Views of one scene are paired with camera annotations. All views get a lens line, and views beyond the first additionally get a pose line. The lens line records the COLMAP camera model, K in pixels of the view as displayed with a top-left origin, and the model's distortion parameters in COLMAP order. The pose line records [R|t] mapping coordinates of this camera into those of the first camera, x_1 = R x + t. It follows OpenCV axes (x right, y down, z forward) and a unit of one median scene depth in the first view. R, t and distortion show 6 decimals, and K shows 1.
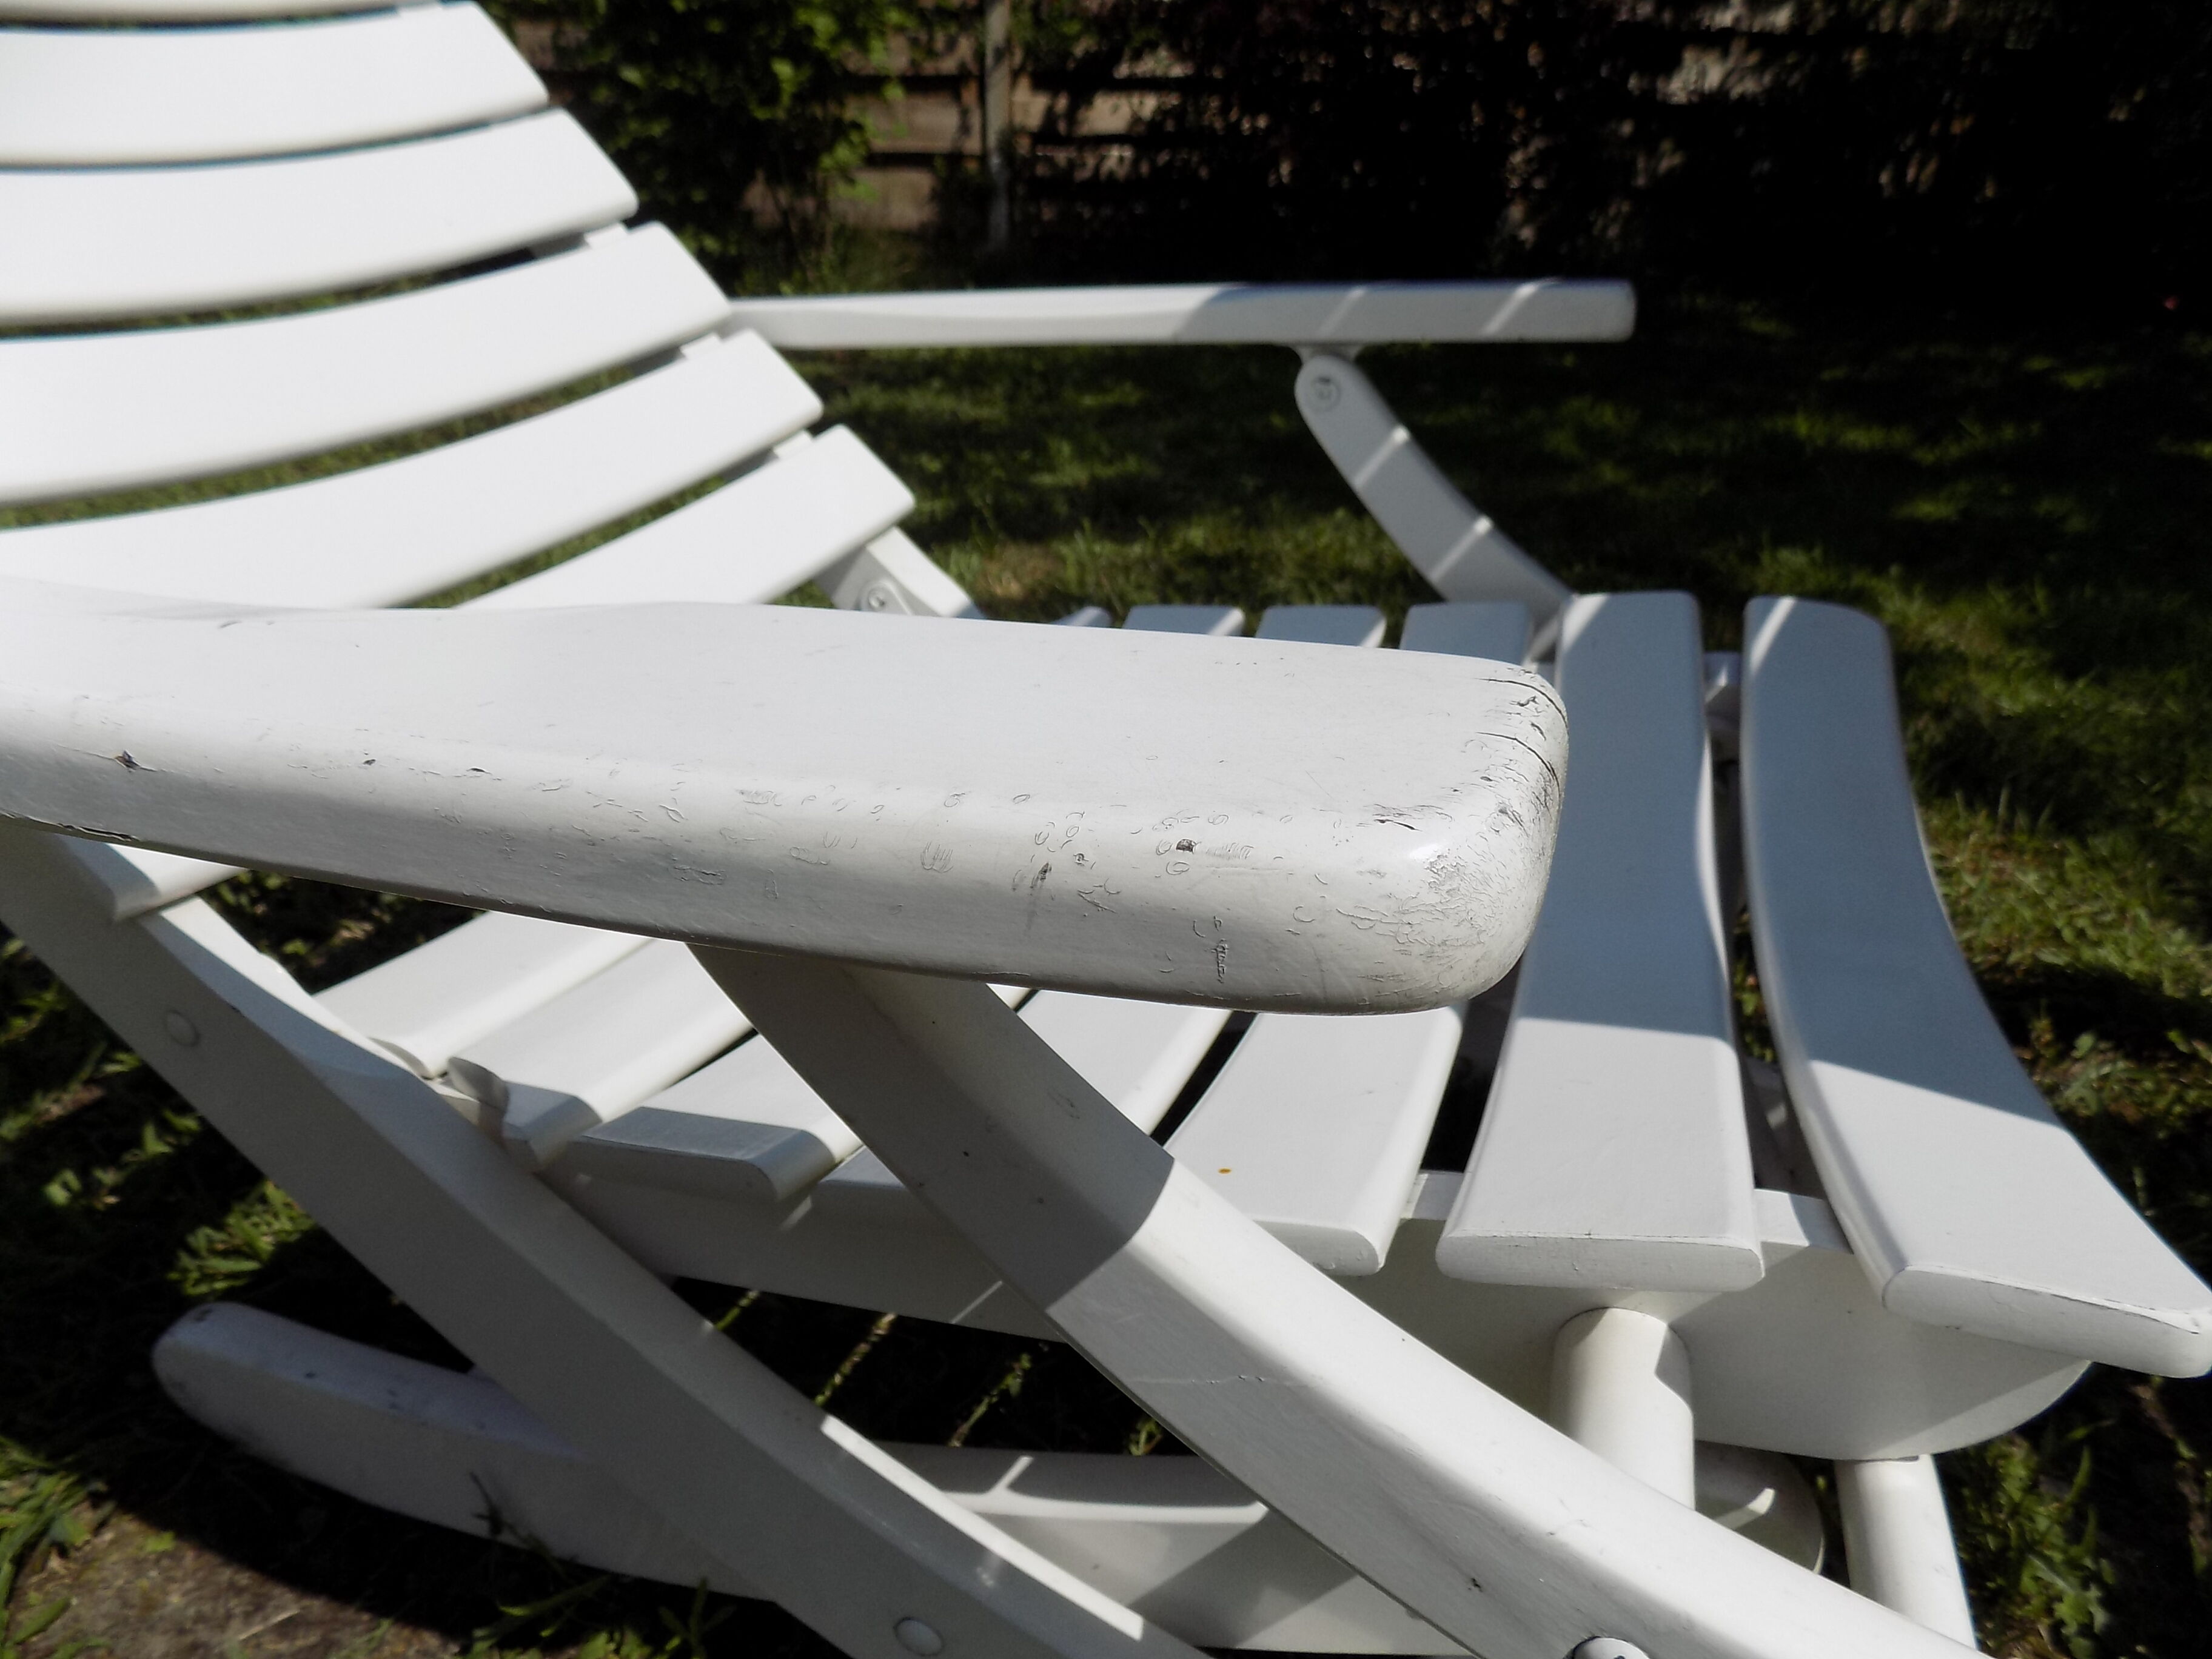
lens RADIAL K [[1479.0, 0, 1106.0], [0, 1479.0, 829.5], [0, 0, 1]] dist [-0.092138, 0.089146]
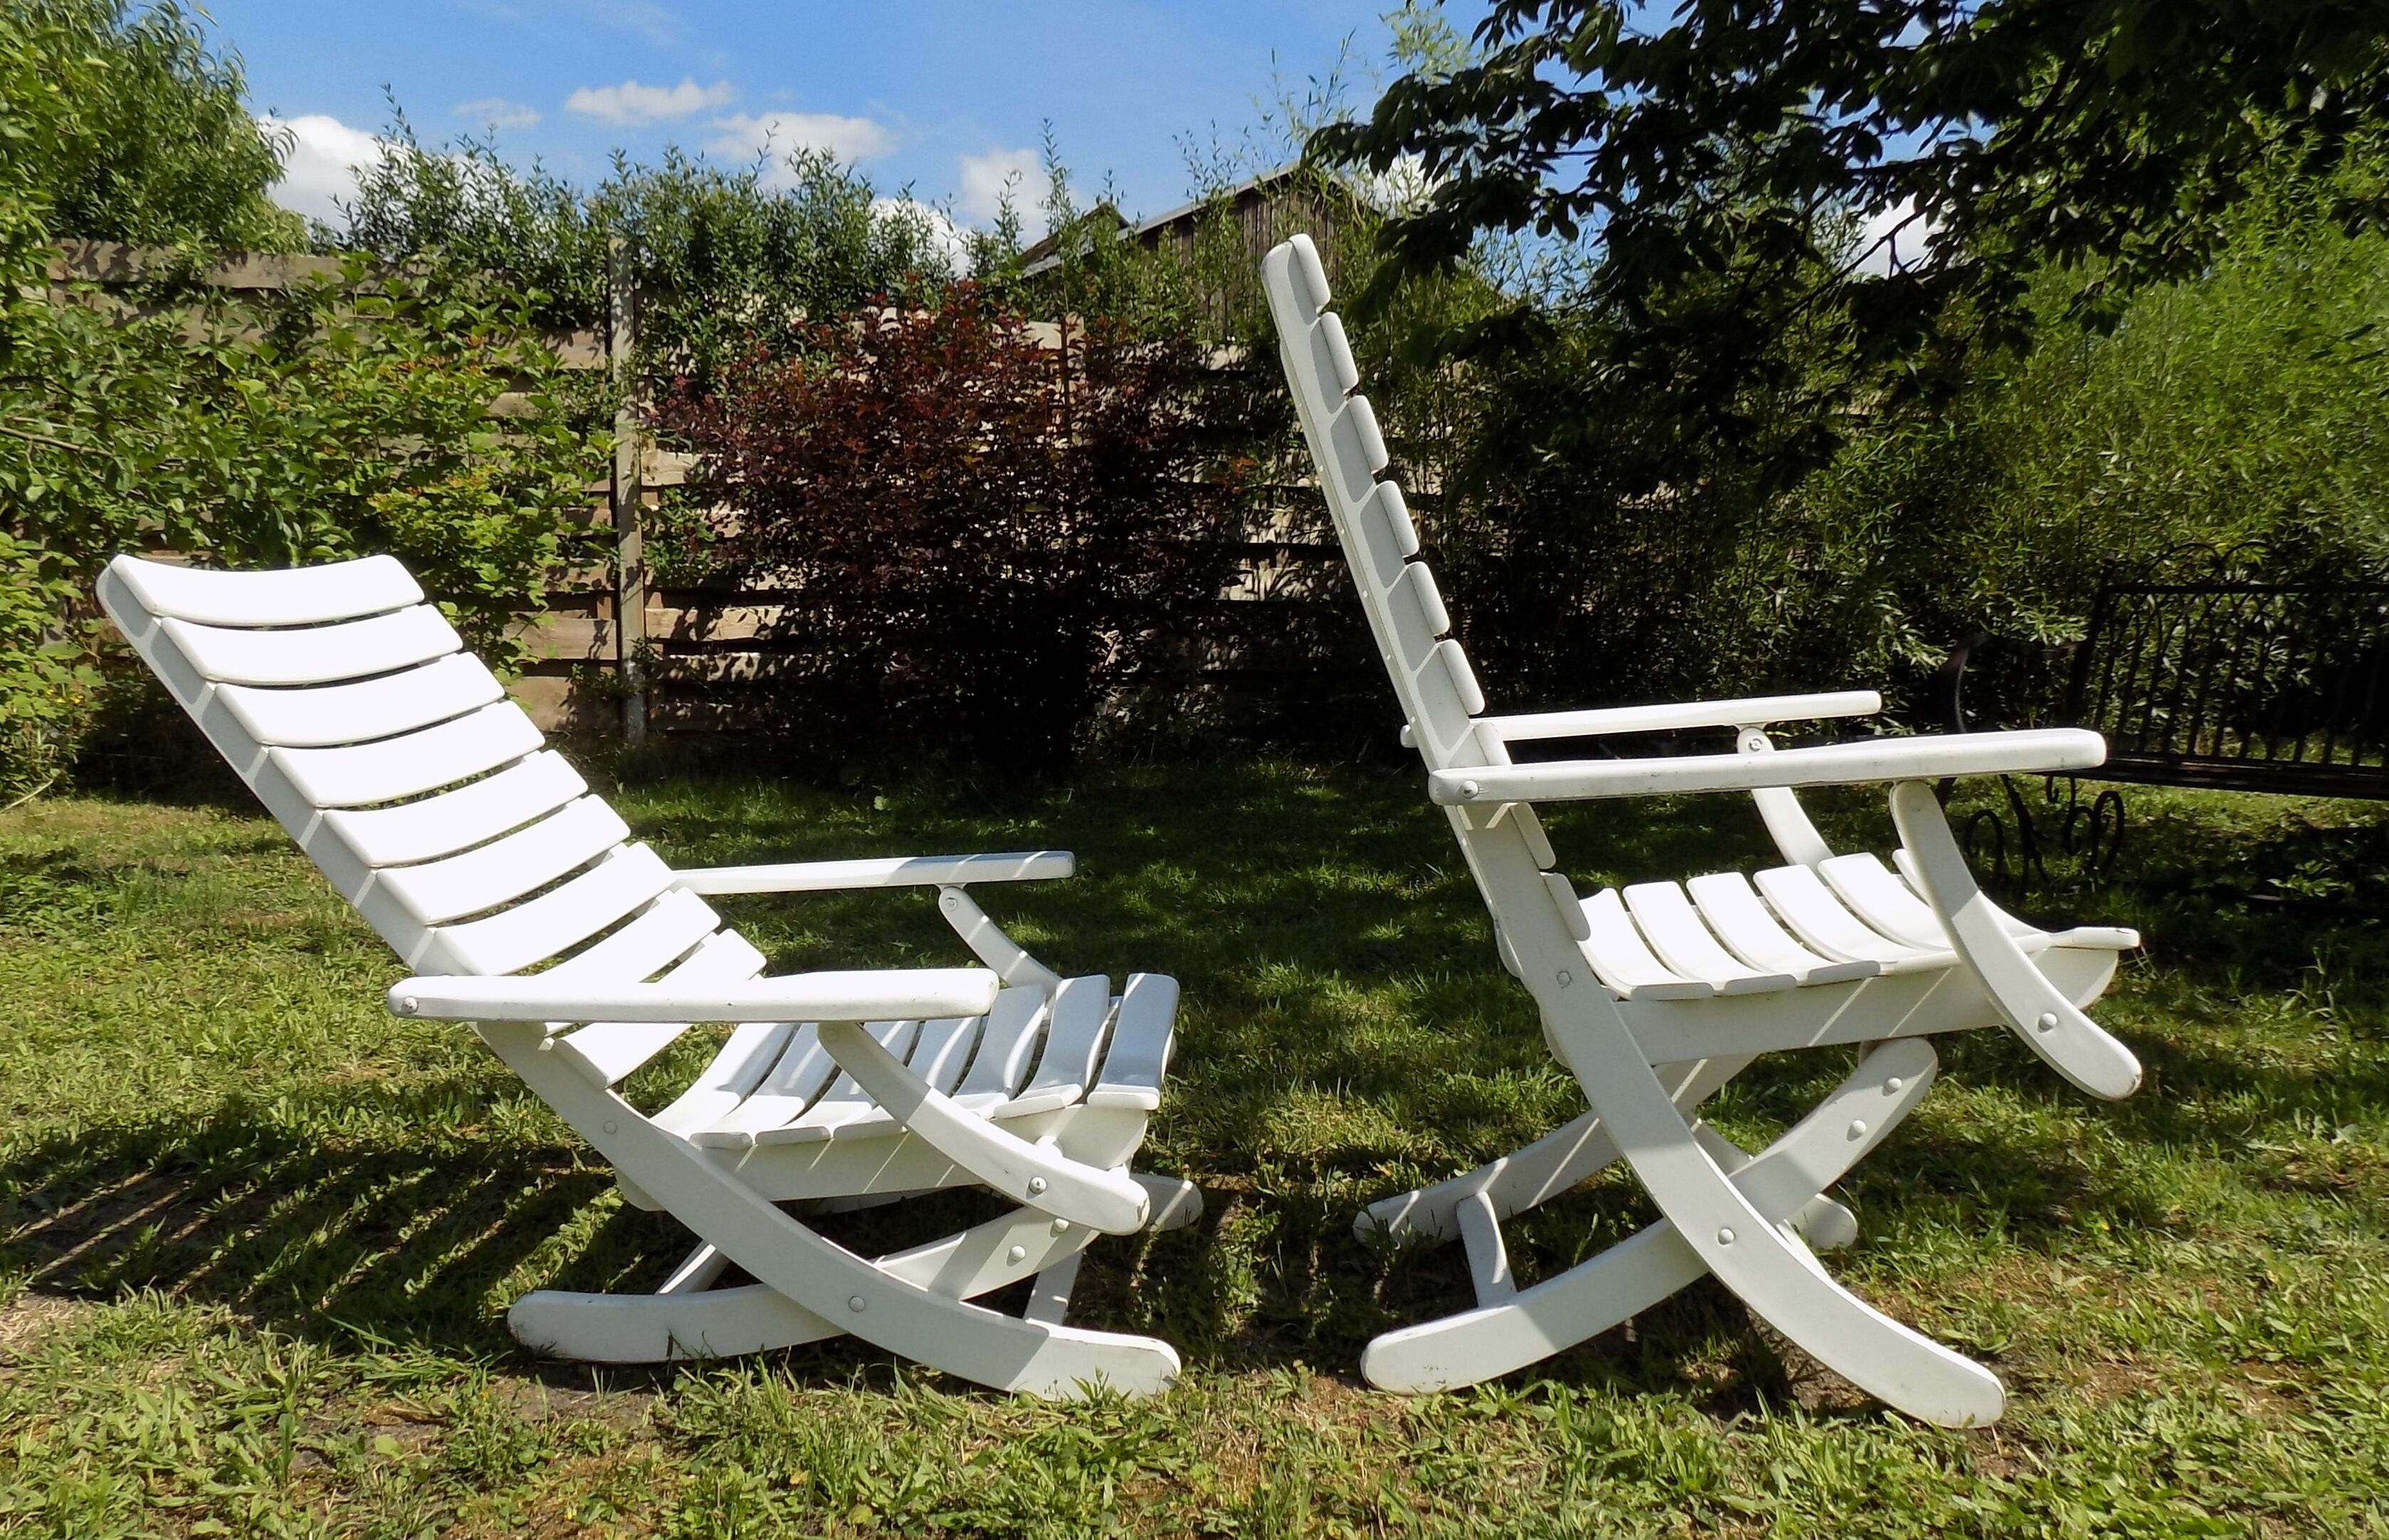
lens RADIAL K [[1731.1, 0, 1197.9], [0, 1731.1, 860.3], [0, 0, 1]] dist [-0.084108, 0.076438]
pose [[0.959481, -0.046546, 0.277901, -0.061218], [0.121681, 0.958003, -0.259659, 0.103212], [-0.254144, 0.282954, 0.924850, -0.432010]]
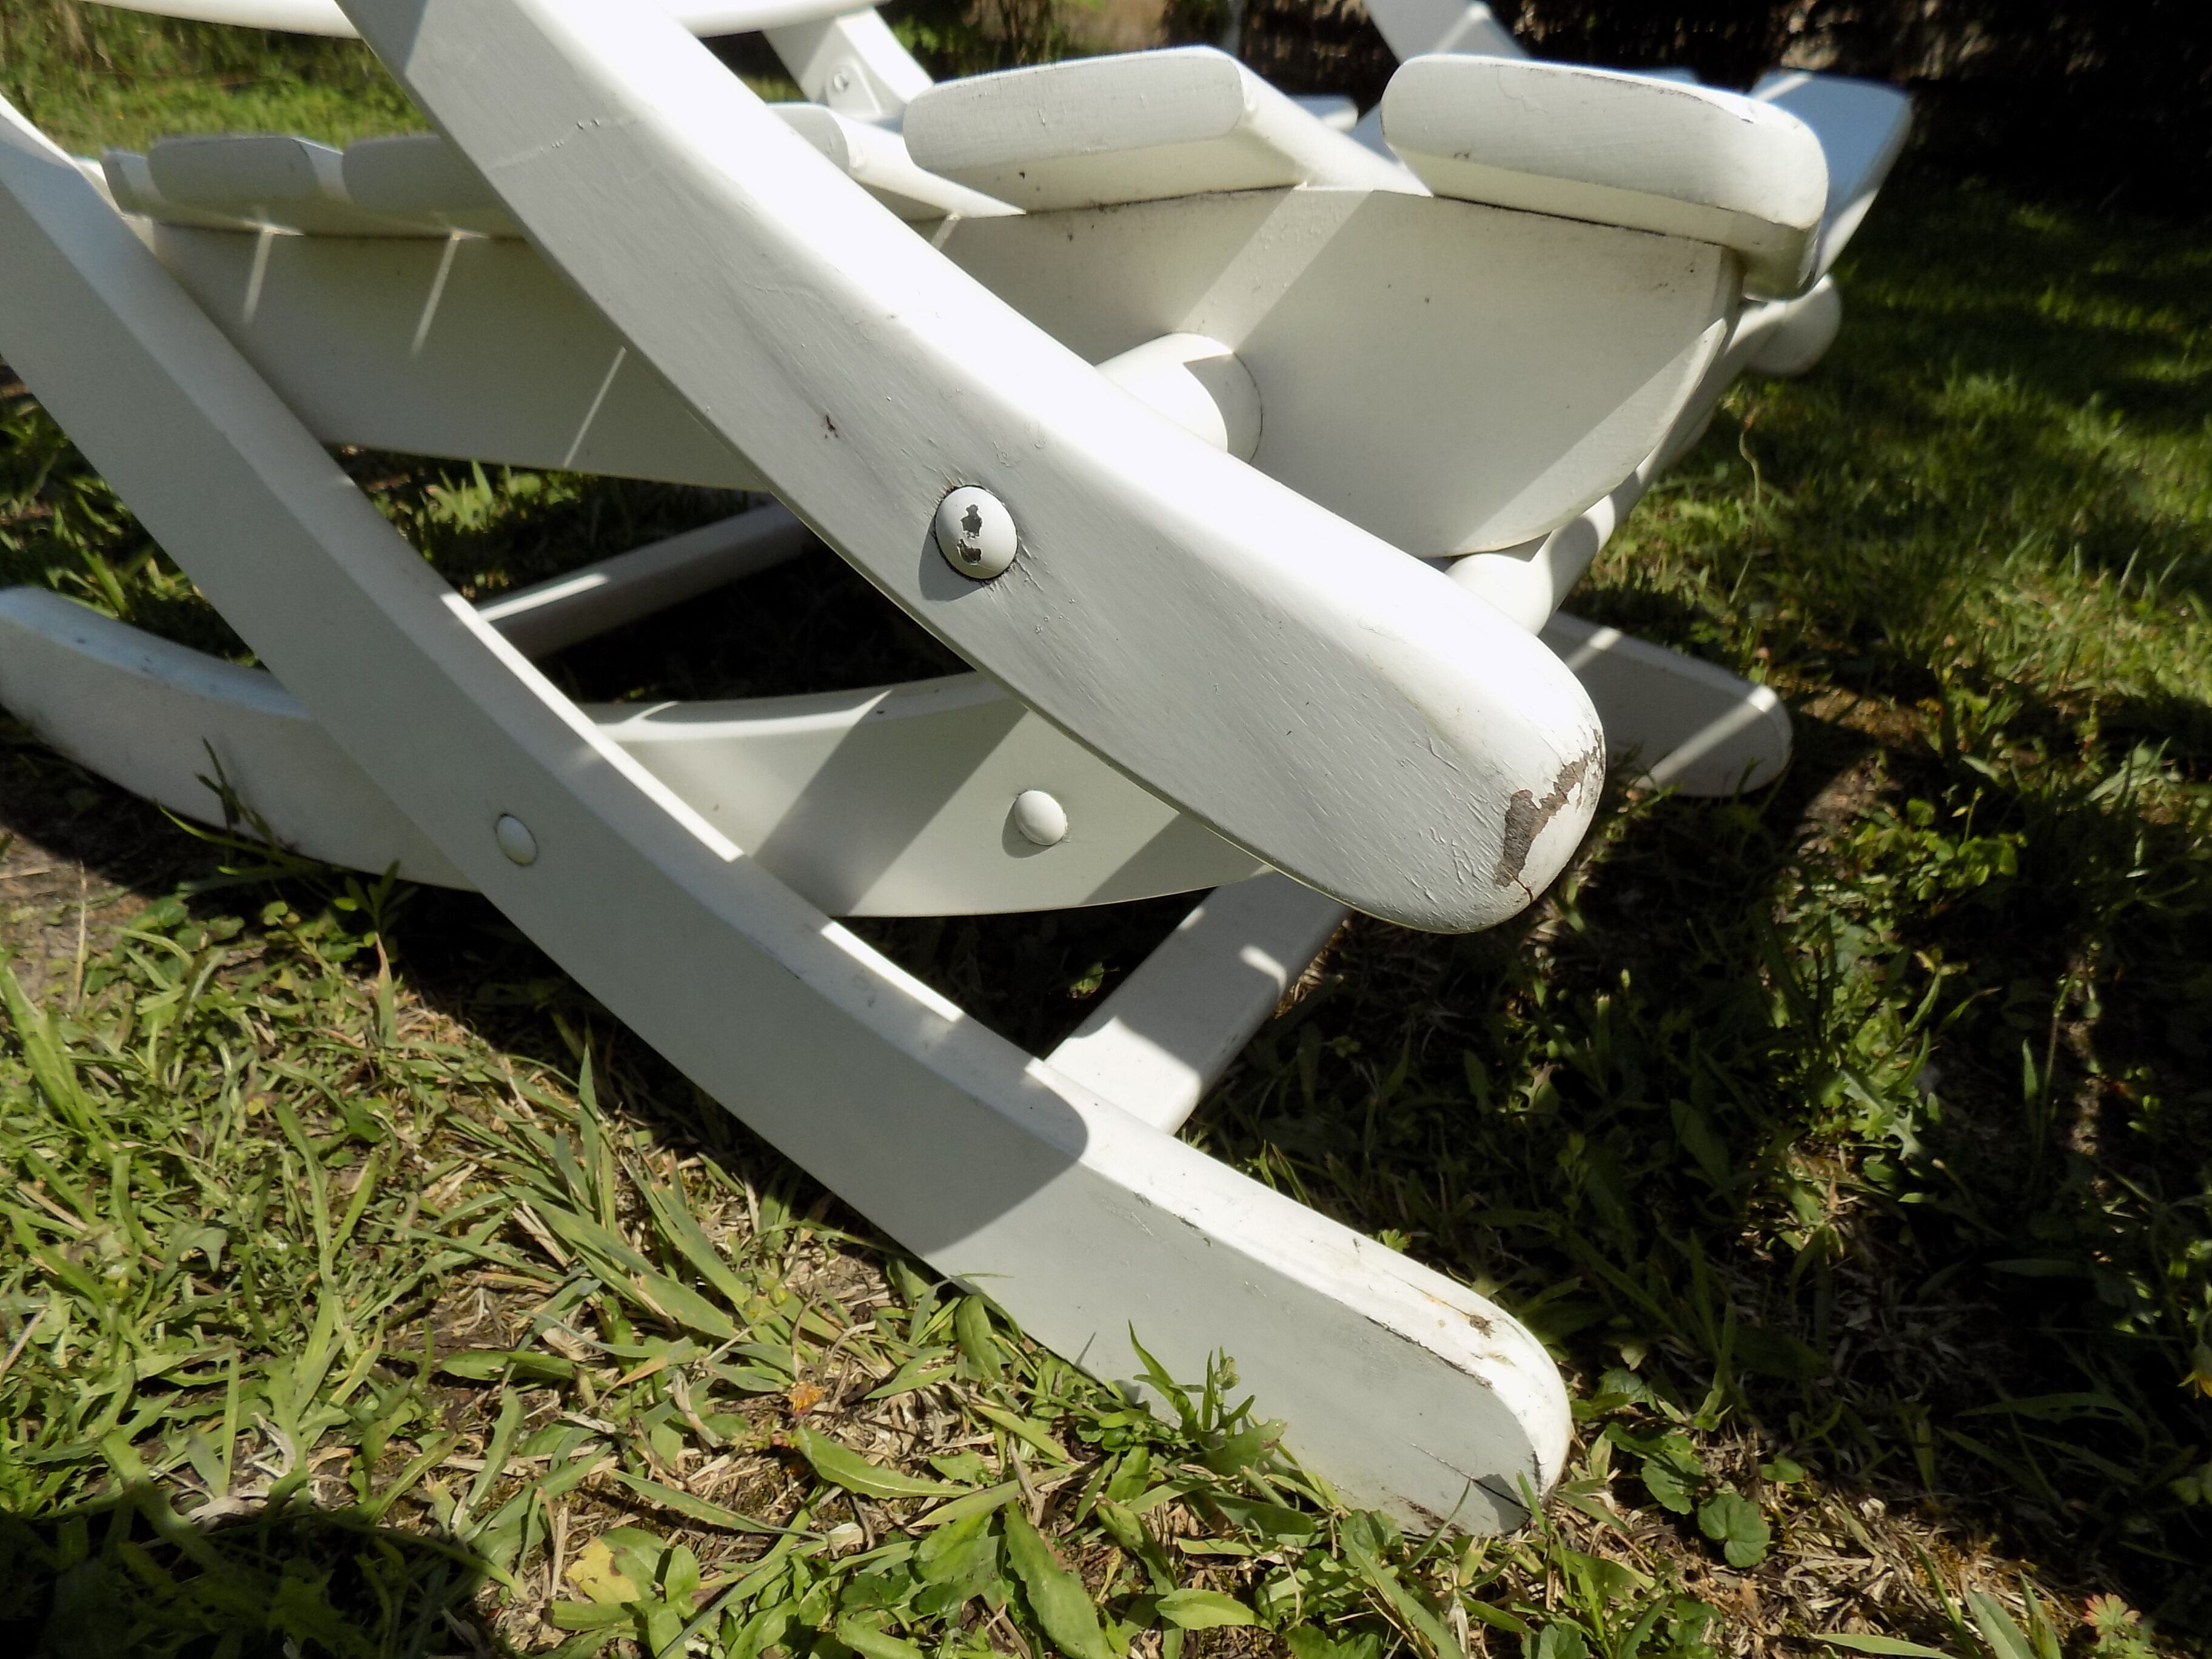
lens RADIAL K [[1474.1, 0, 1106.0], [0, 1474.1, 829.5], [0, 0, 1]] dist [-0.080739, 0.071827]
pose [[0.983589, 0.140421, -0.113289, 0.051716], [-0.132965, 0.988580, 0.070917, 0.064644], [0.121954, -0.054690, 0.991028, 0.018189]]
